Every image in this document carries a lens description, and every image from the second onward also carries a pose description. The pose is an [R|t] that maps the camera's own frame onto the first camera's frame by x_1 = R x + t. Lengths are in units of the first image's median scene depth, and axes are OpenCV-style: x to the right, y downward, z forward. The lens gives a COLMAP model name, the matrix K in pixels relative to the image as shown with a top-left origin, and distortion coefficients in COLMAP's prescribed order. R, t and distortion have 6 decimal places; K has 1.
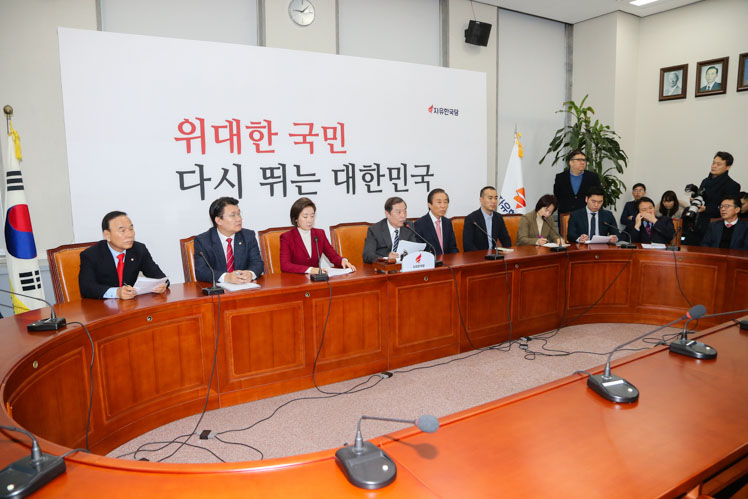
lens RADIAL K [[507.5, 0, 374.0], [0, 507.5, 249.5], [0, 0, 1]] dist [-0.119292, 0.065150]
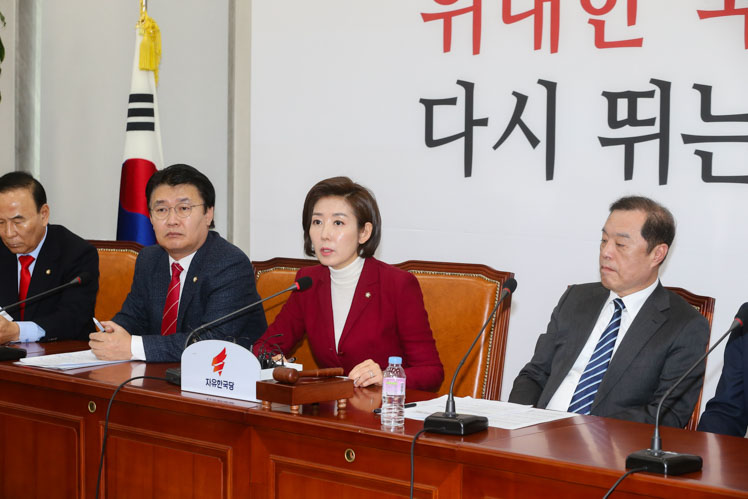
lens RADIAL K [[1770.8, 0, 374.0], [0, 1770.8, 249.5], [0, 0, 1]] dist [-0.165601, -0.014879]
pose [[0.287432, 0.085440, -0.953983, 0.841974], [-0.152171, 0.987436, 0.042587, -0.085468], [0.945636, 0.132928, 0.296823, 0.517966]]
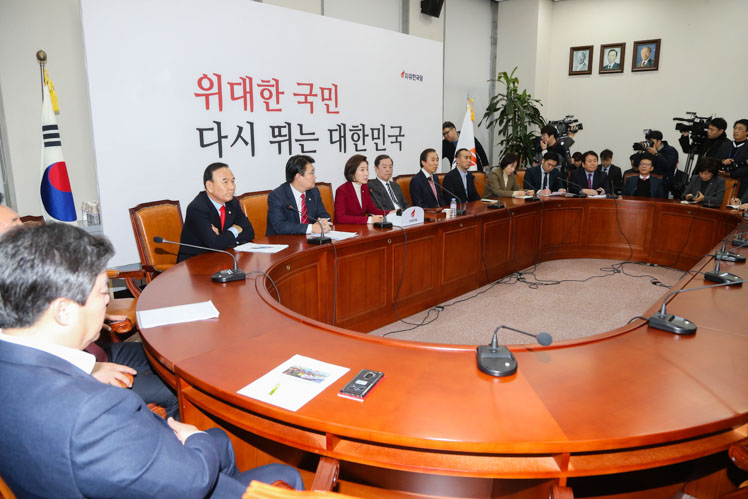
lens RADIAL K [[507.5, 0, 374.0], [0, 507.5, 249.5], [0, 0, 1]] dist [-0.119292, 0.065150]
pose [[0.955858, -0.050886, 0.289390, -0.326749], [0.029030, 0.996426, 0.079324, 0.011595], [-0.292392, -0.067422, 0.953919, -0.044420]]
